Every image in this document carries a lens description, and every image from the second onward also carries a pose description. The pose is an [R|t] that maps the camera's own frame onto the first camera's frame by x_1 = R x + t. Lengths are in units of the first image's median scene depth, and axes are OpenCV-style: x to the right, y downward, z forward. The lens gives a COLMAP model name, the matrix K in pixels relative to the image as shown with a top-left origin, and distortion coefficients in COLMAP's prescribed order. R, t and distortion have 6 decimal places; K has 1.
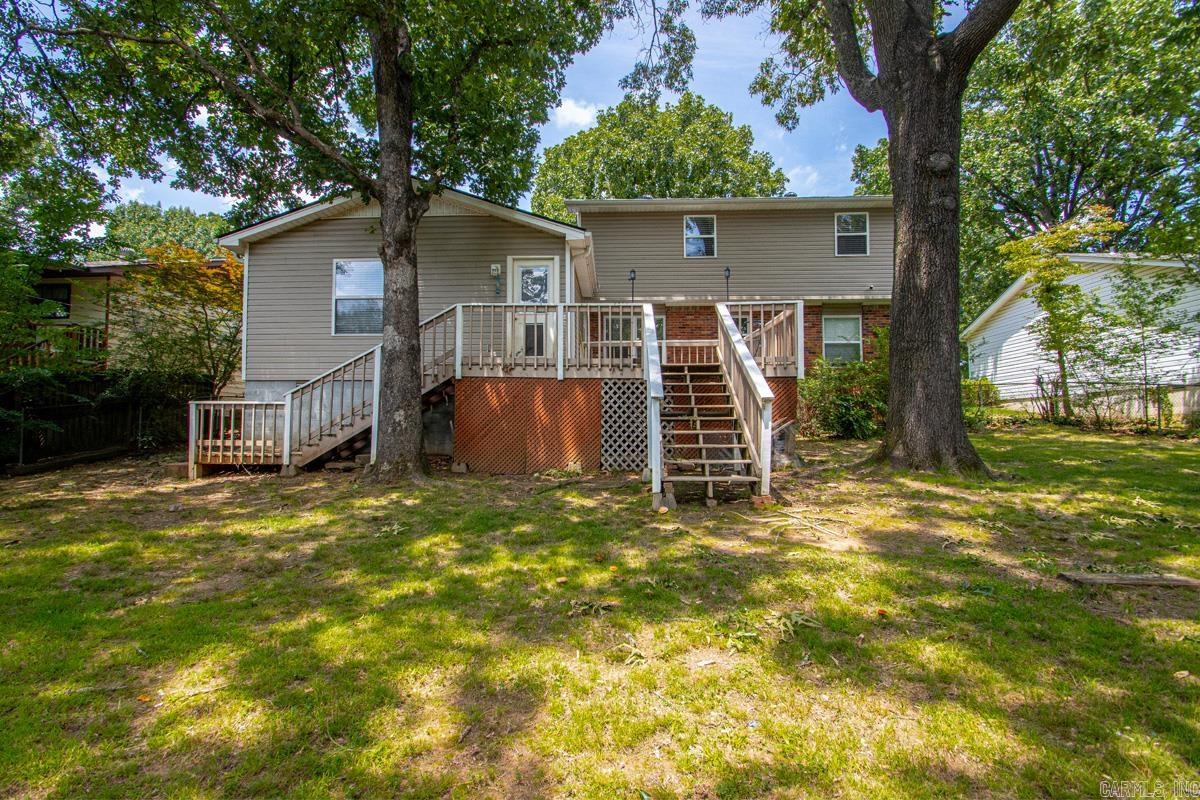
lens RADIAL K [[562.0, 0, 588.6], [0, 562.0, 397.2], [0, 0, 1]] dist [0.000479, -0.000080]
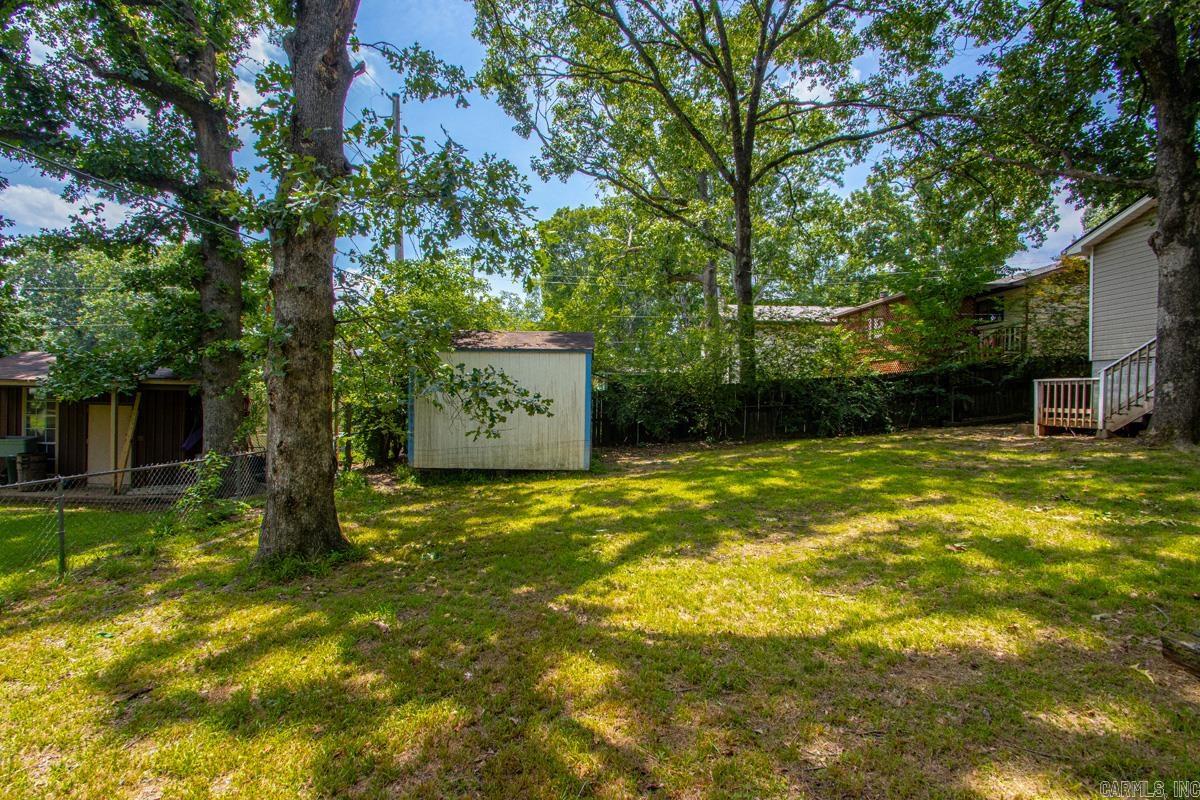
lens RADIAL K [[566.0, 0, 603.2], [0, 566.0, 408.5], [0, 0, 1]] dist [0.016187, -0.020972]
pose [[0.108458, 0.020367, -0.993892, 0.568044], [0.038036, 0.998973, 0.024621, 0.003765], [0.993373, -0.040474, 0.107572, -0.206322]]
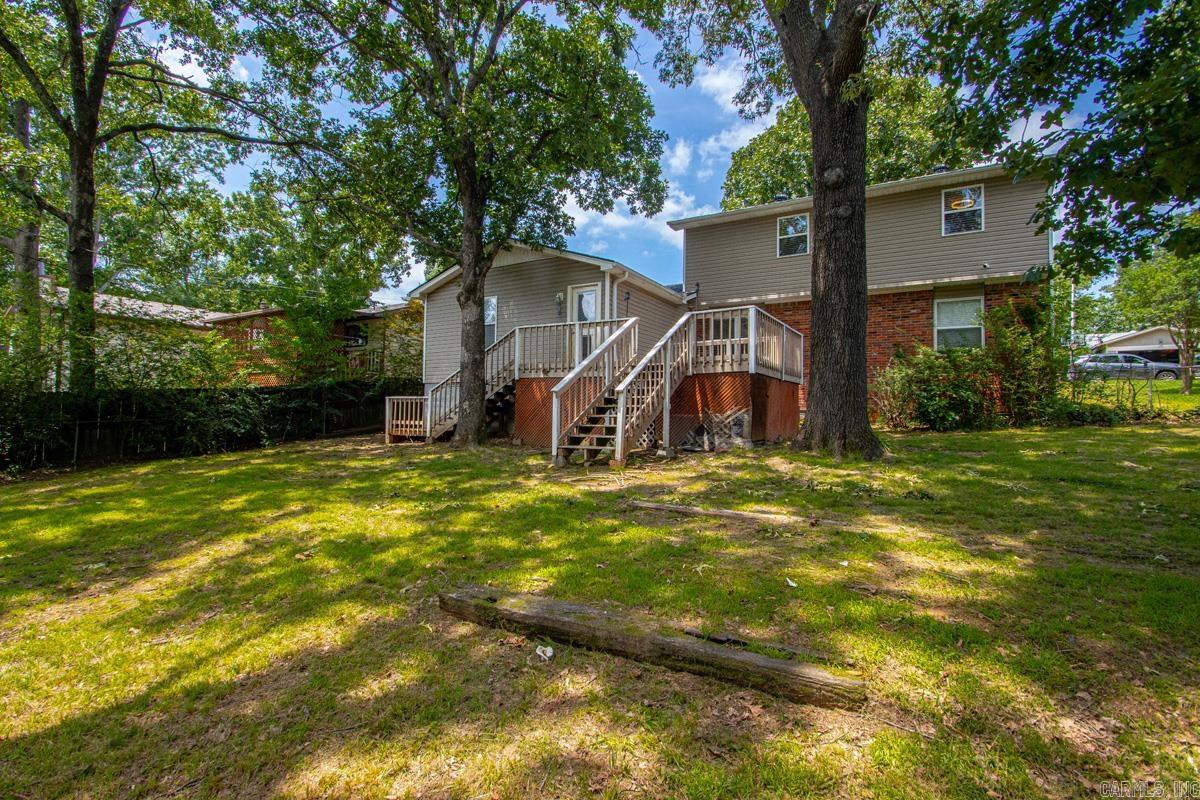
lens RADIAL K [[554.8, 0, 600.0], [0, 554.8, 400.0], [0, 0, 1]] dist [0.011047, -0.015506]
pose [[0.890398, -0.005613, -0.455148, 0.598906], [0.014238, 0.999778, 0.015524, 0.000305], [0.454960, -0.020304, 0.890280, -0.165026]]
